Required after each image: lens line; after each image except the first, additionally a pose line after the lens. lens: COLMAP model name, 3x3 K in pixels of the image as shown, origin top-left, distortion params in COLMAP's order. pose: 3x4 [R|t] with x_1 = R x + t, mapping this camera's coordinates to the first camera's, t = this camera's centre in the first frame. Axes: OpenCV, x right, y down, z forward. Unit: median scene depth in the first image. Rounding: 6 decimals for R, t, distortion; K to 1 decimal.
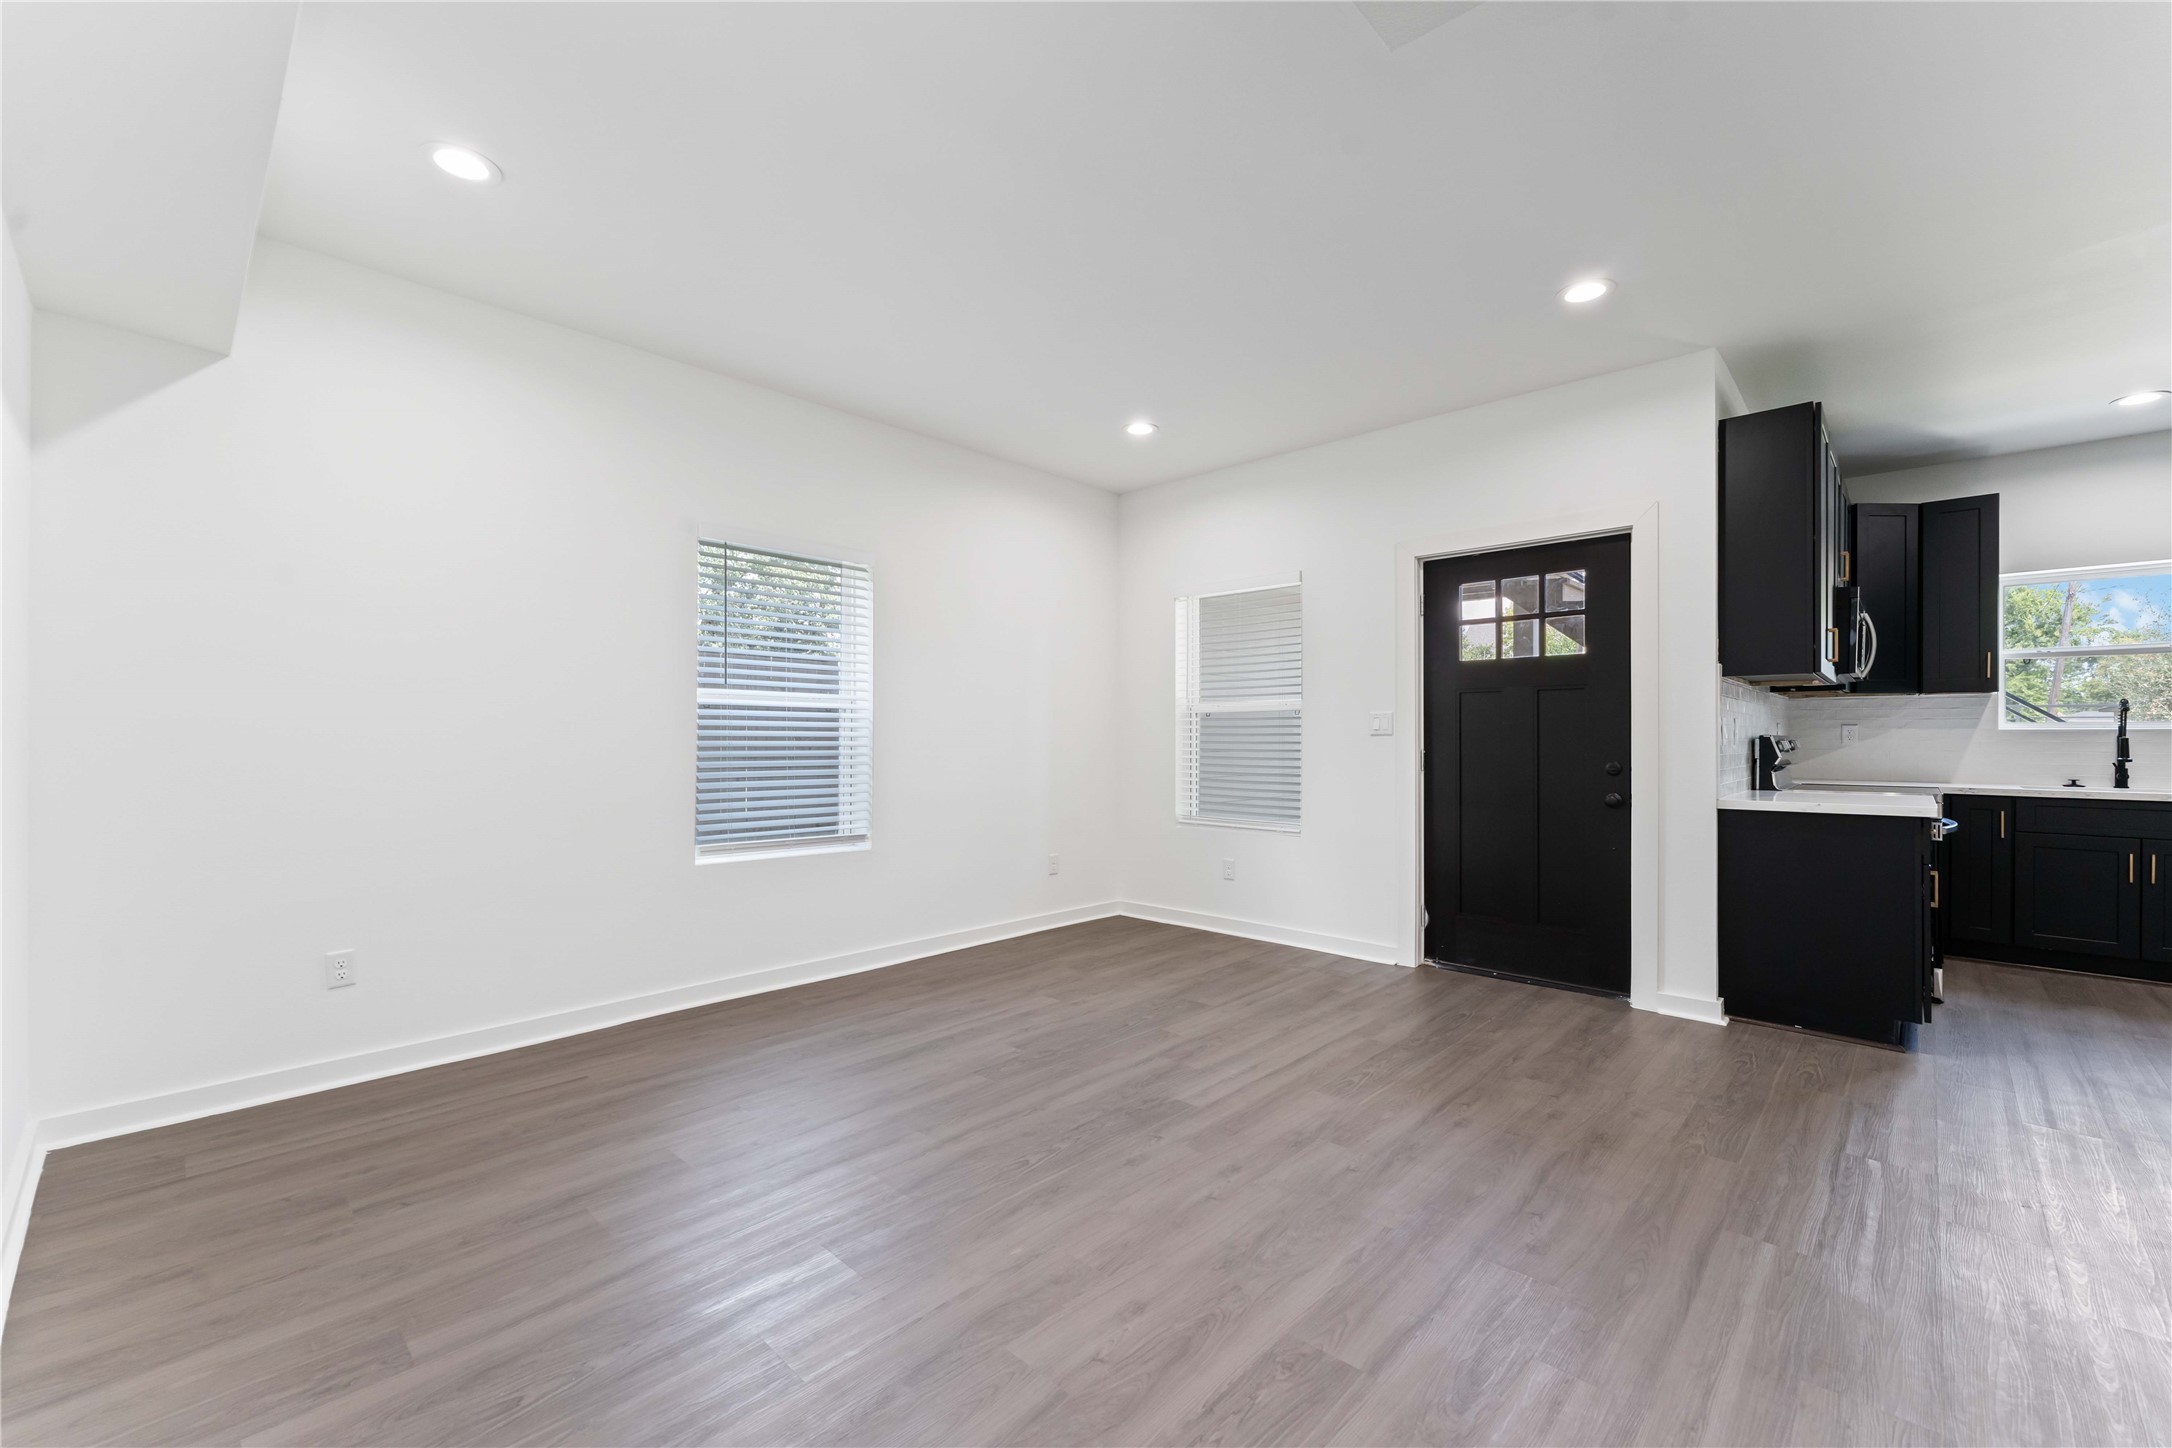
lens RADIAL K [[876.6, 0, 1082.5], [0, 876.6, 734.8], [0, 0, 1]] dist [-0.001084, 0.000100]
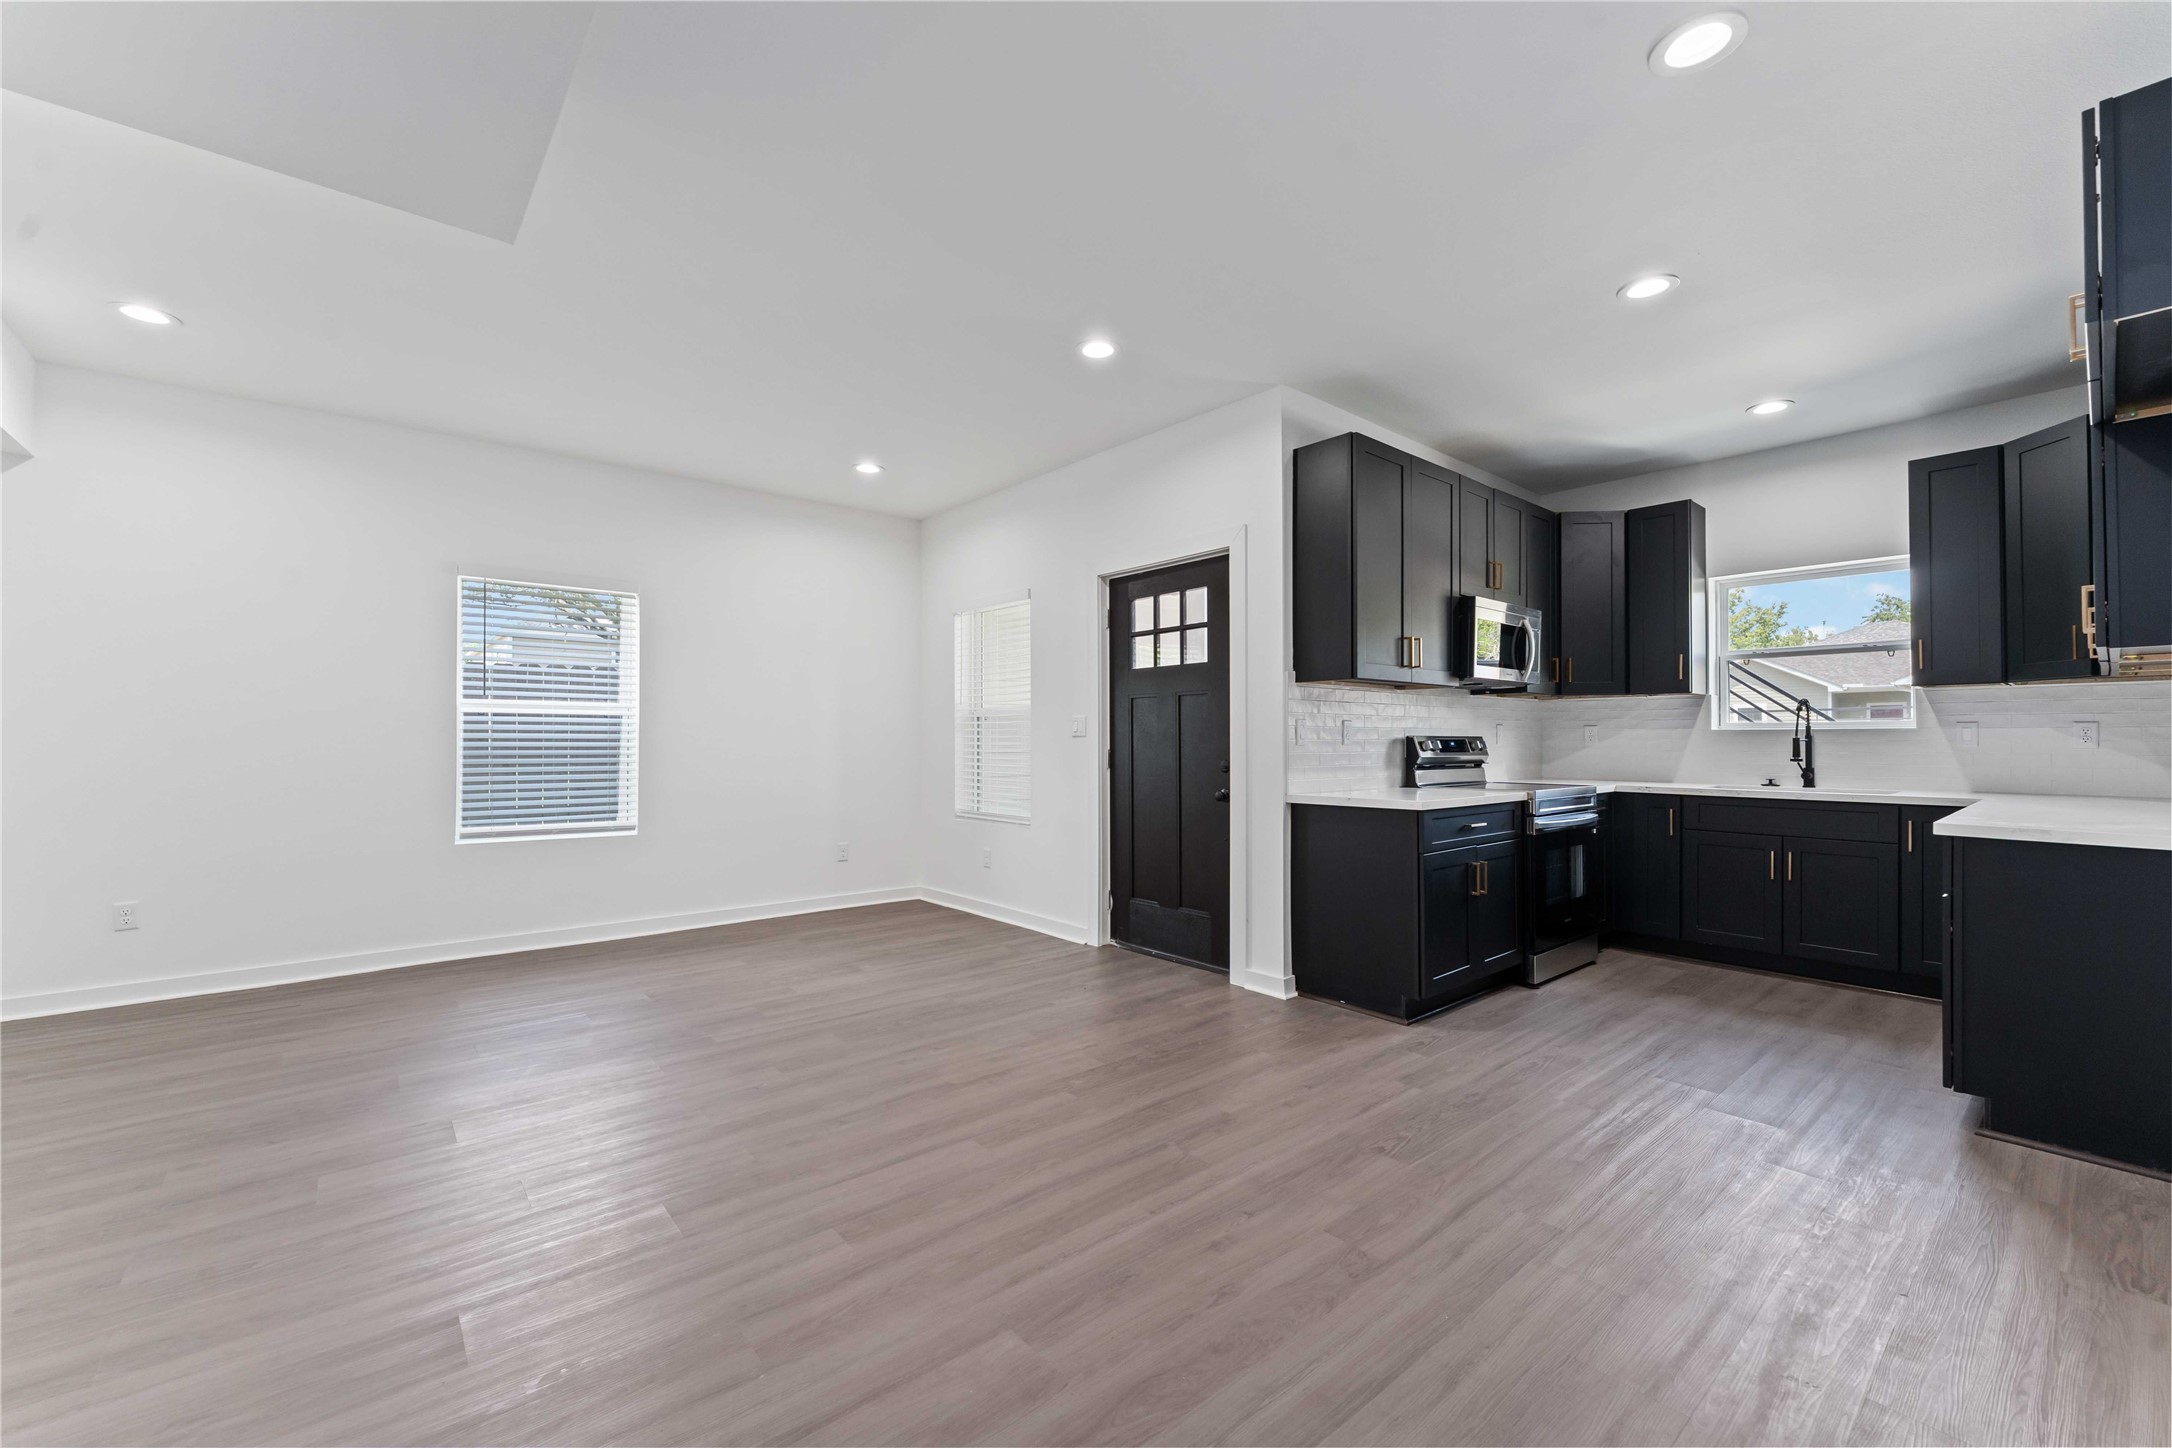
lens RADIAL K [[866.6, 0, 1080.2], [0, 866.6, 728.2], [0, 0, 1]] dist [0.000566, 0.000033]
pose [[0.993985, -0.003093, -0.109477, 0.497170], [0.001689, 0.999915, -0.012912, 0.004310], [0.109507, 0.012649, 0.993906, -0.094180]]
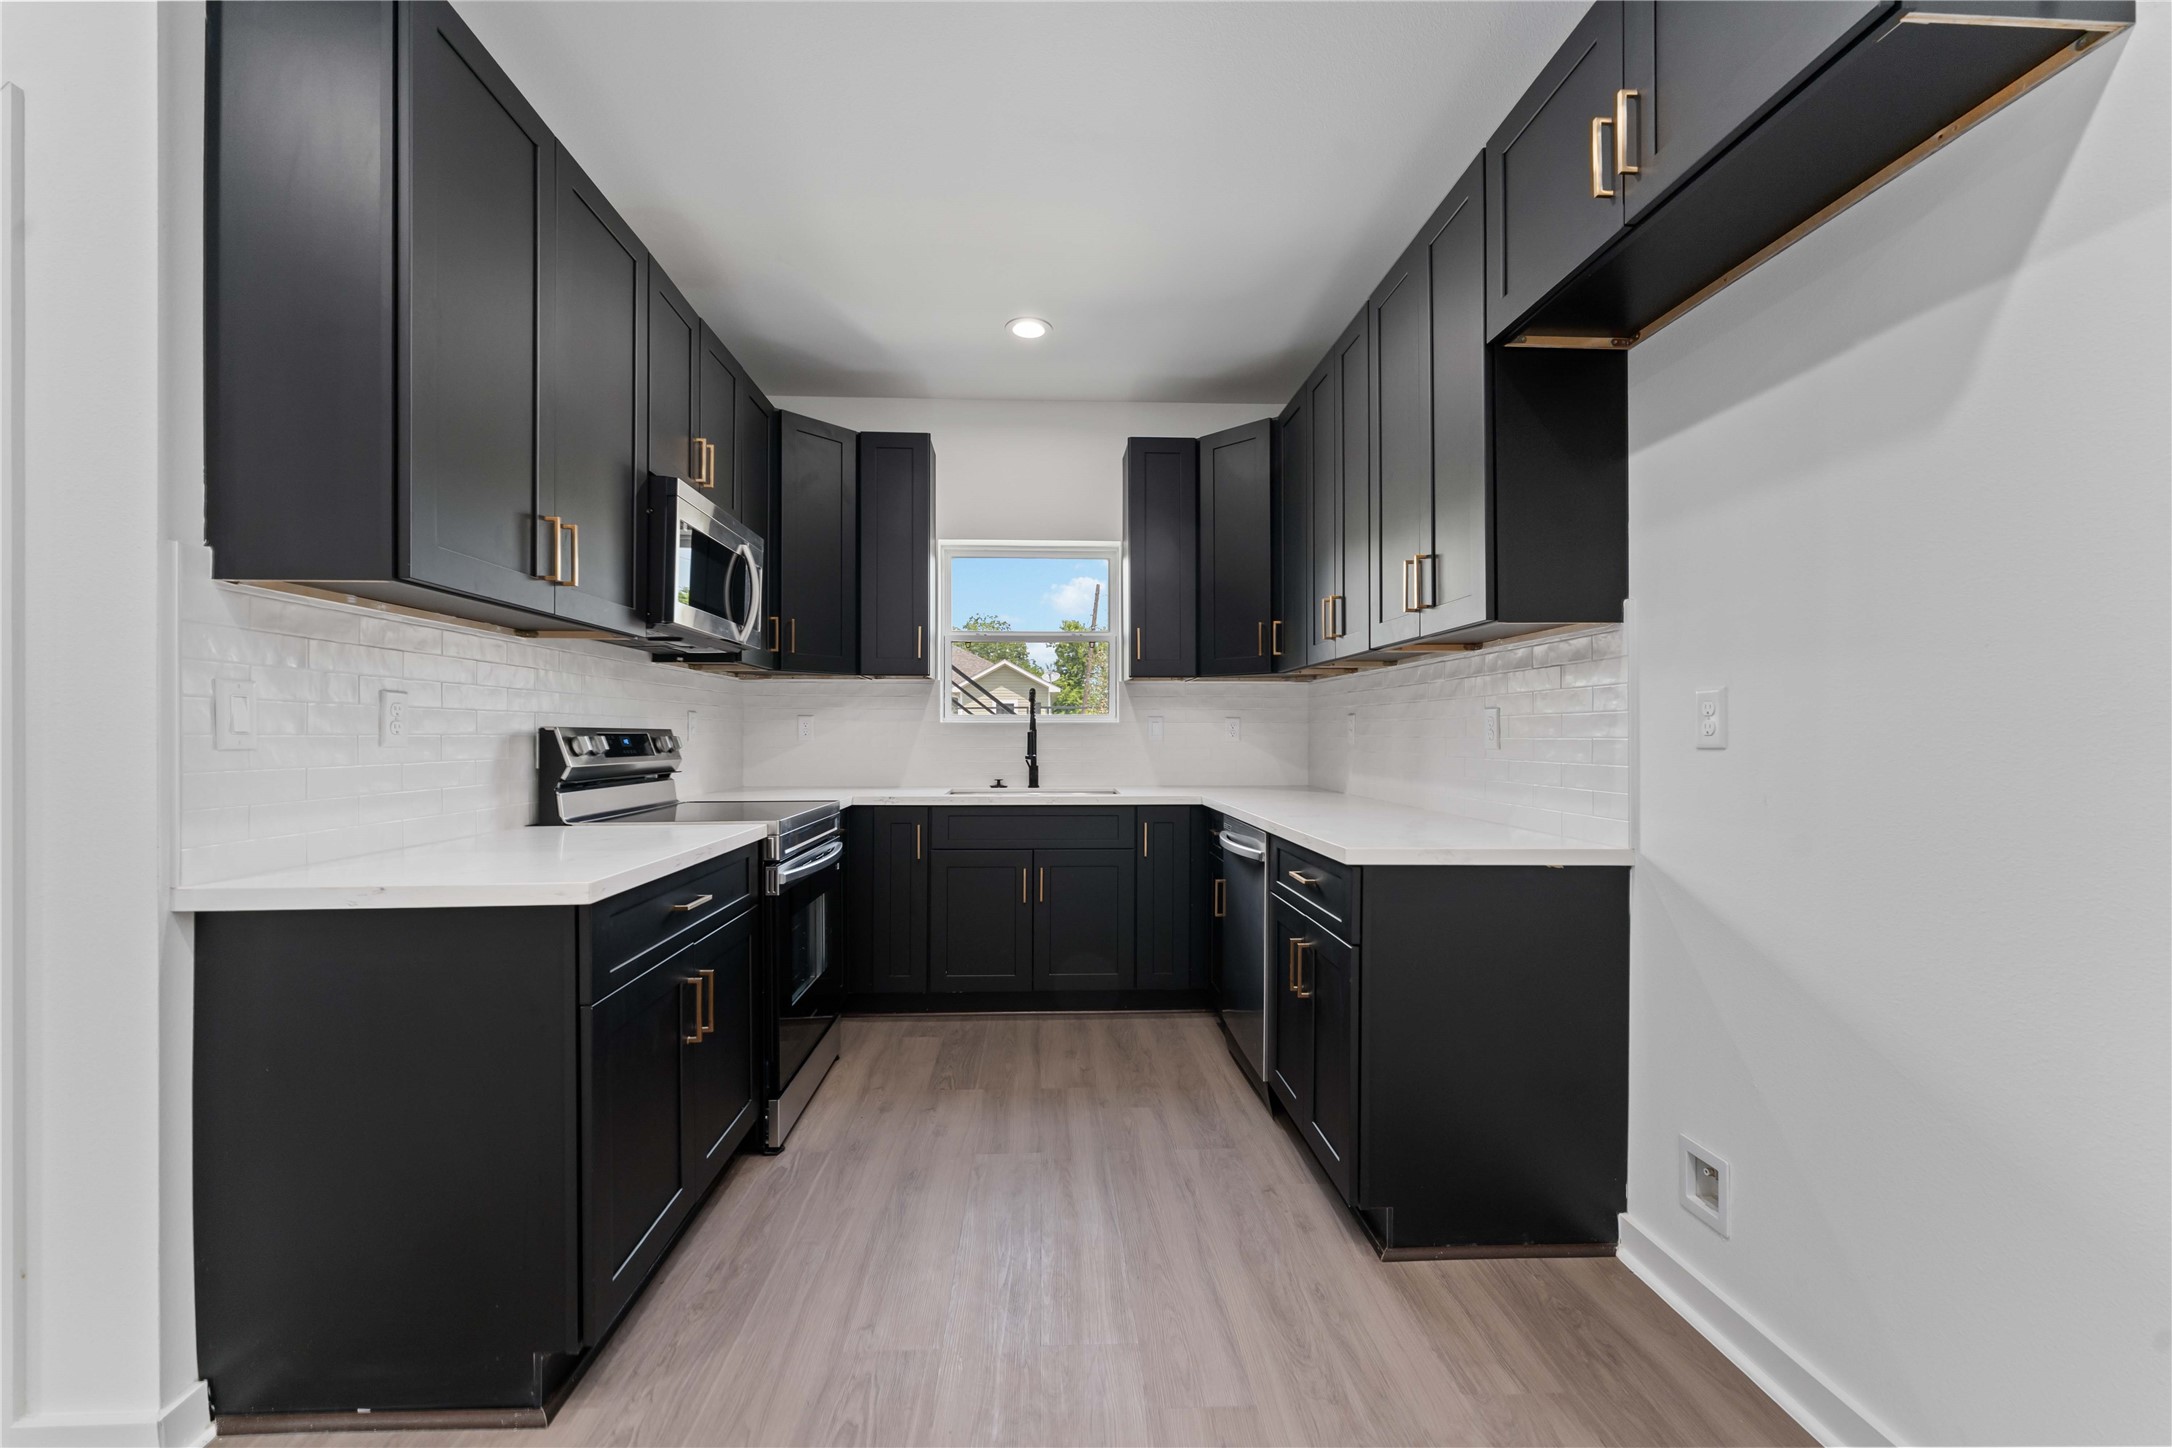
lens RADIAL K [[876.6, 0, 1082.5], [0, 876.6, 734.8], [0, 0, 1]] dist [-0.001084, 0.000100]
pose [[0.684265, -0.002255, 0.729230, 0.608789], [0.001531, 0.999997, 0.001656, 0.005177], [-0.729232, -0.000017, 0.684267, 0.373755]]
